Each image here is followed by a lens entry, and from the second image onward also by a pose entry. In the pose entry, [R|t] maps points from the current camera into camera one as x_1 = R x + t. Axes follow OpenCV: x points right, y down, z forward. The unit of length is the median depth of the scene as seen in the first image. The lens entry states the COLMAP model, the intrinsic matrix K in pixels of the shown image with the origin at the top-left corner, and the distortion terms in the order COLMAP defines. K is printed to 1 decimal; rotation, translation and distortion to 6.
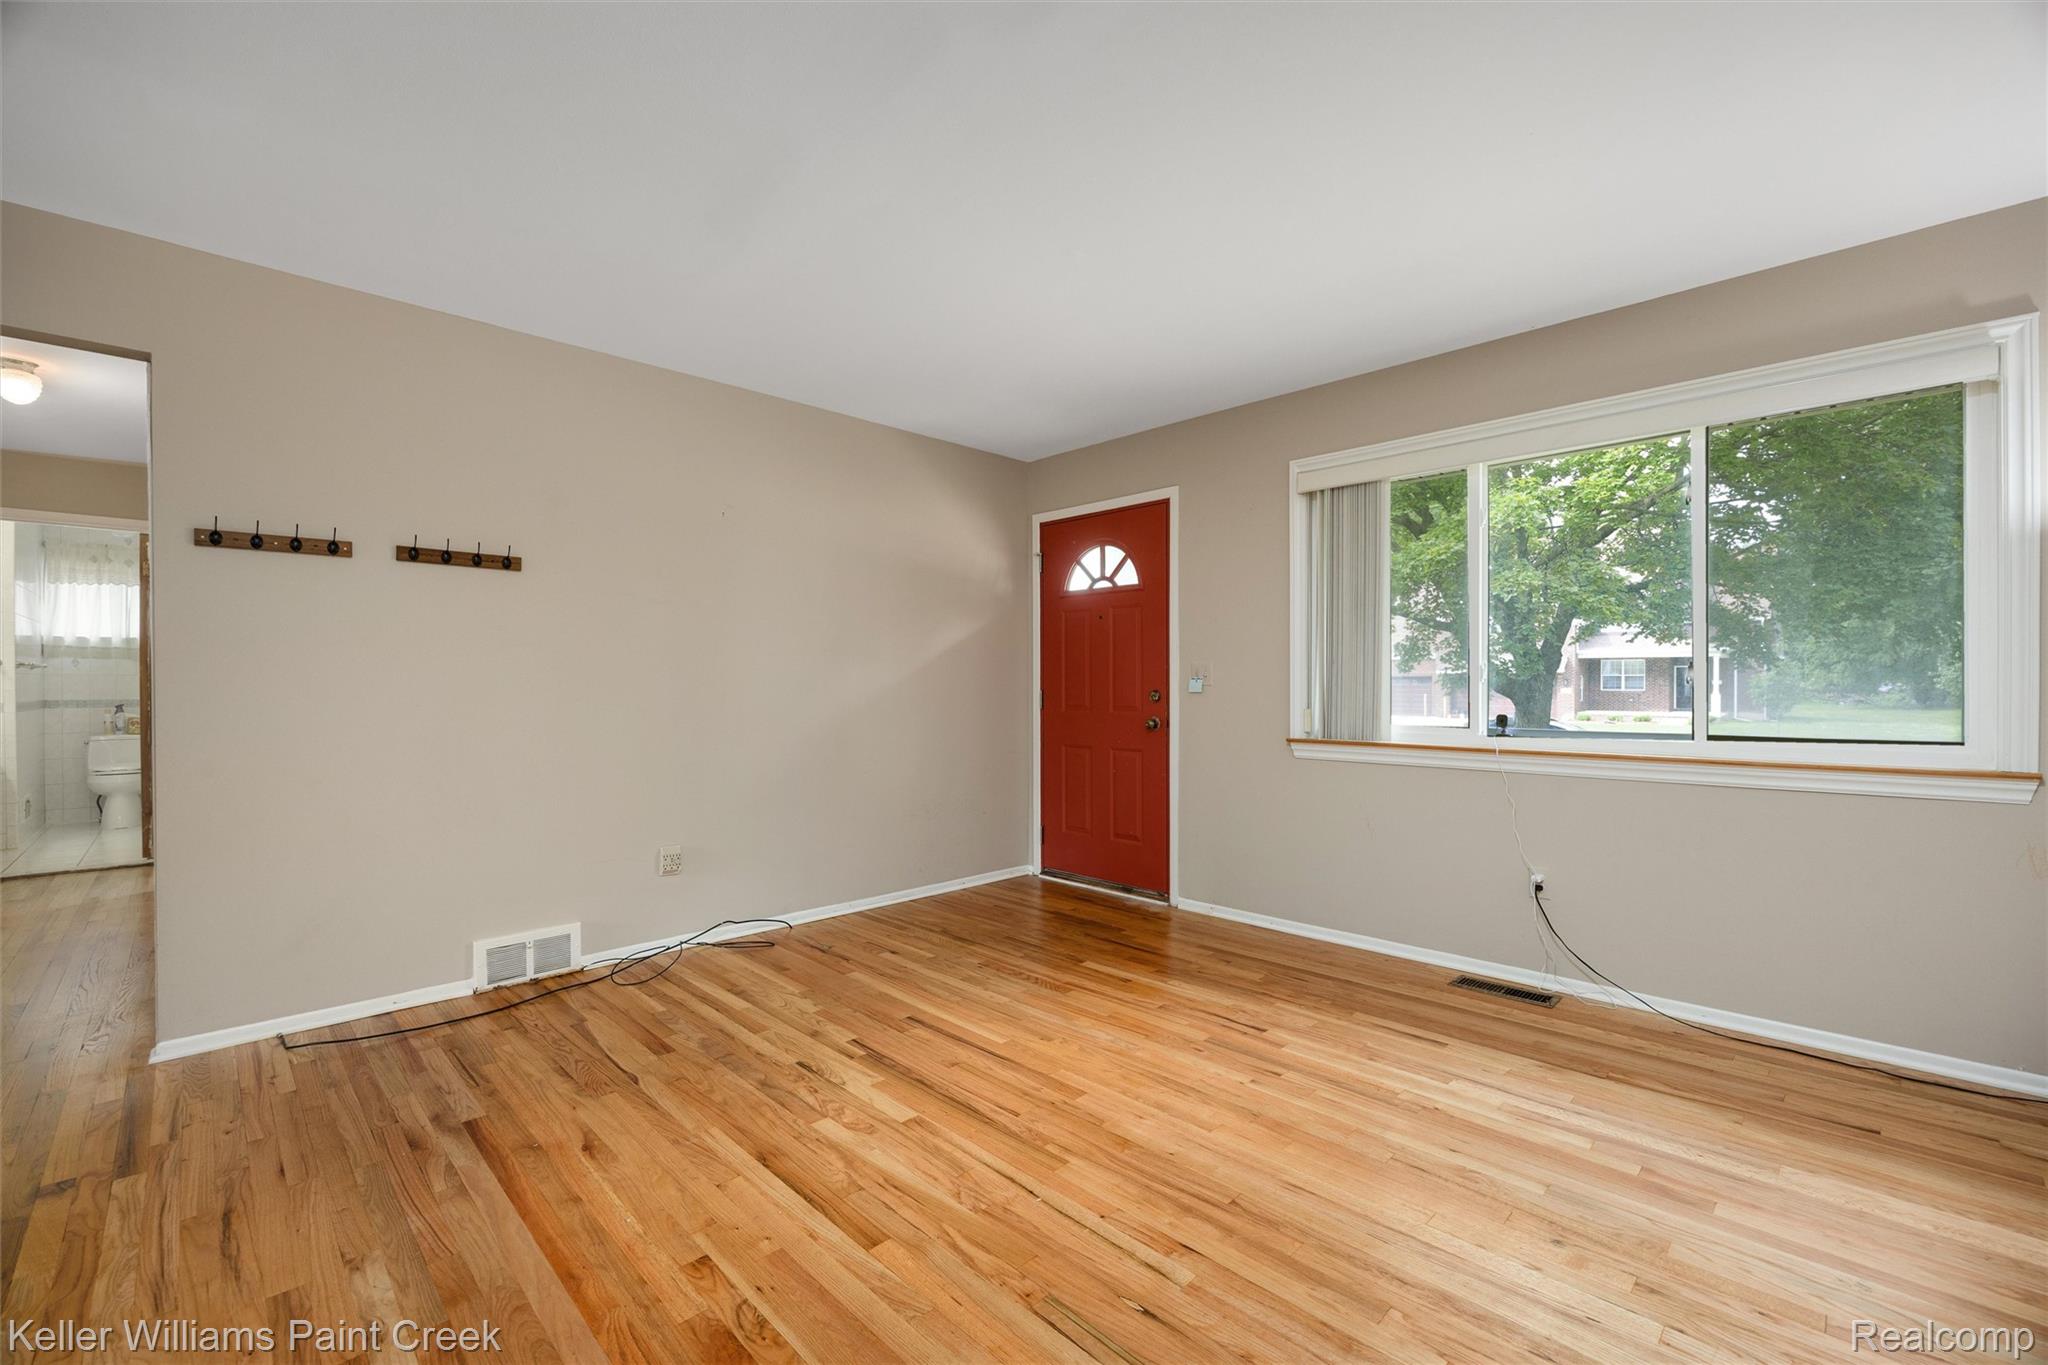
lens RADIAL K [[853.2, 0, 1038.8], [0, 853.2, 688.2], [0, 0, 1]] dist [-0.018792, -0.000083]
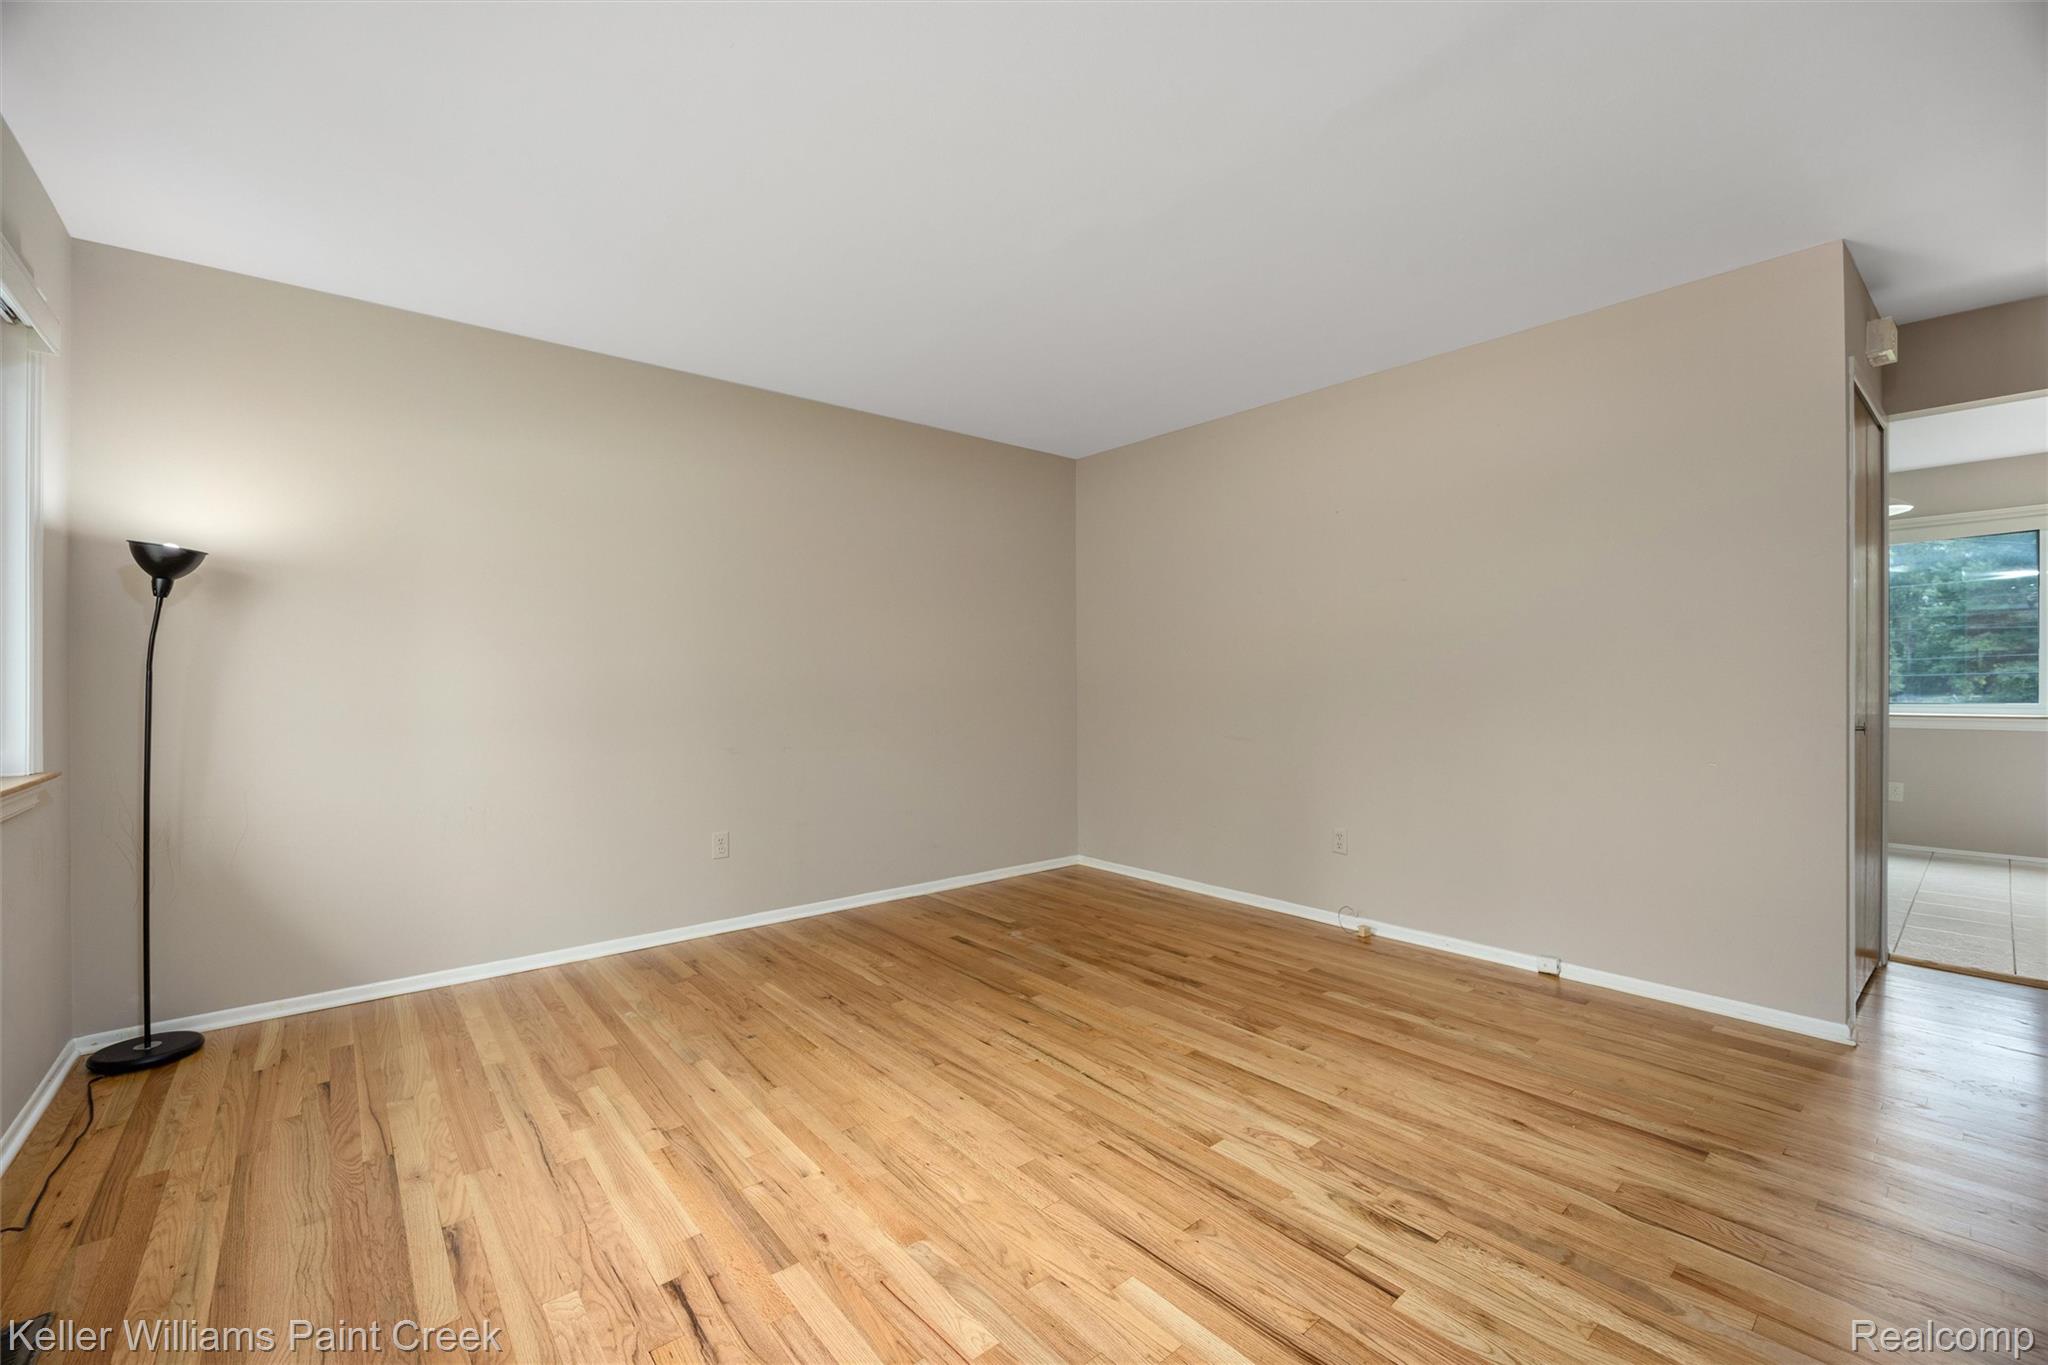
lens RADIAL K [[853.2, 0, 1026.6], [0, 853.2, 684.8], [0, 0, 1]] dist [-0.018792, -0.000083]
pose [[-0.996013, 0.003744, 0.089125, -0.030953], [0.004063, 0.999986, 0.003399, 0.000597], [-0.089111, 0.003747, -0.996015, 2.096316]]
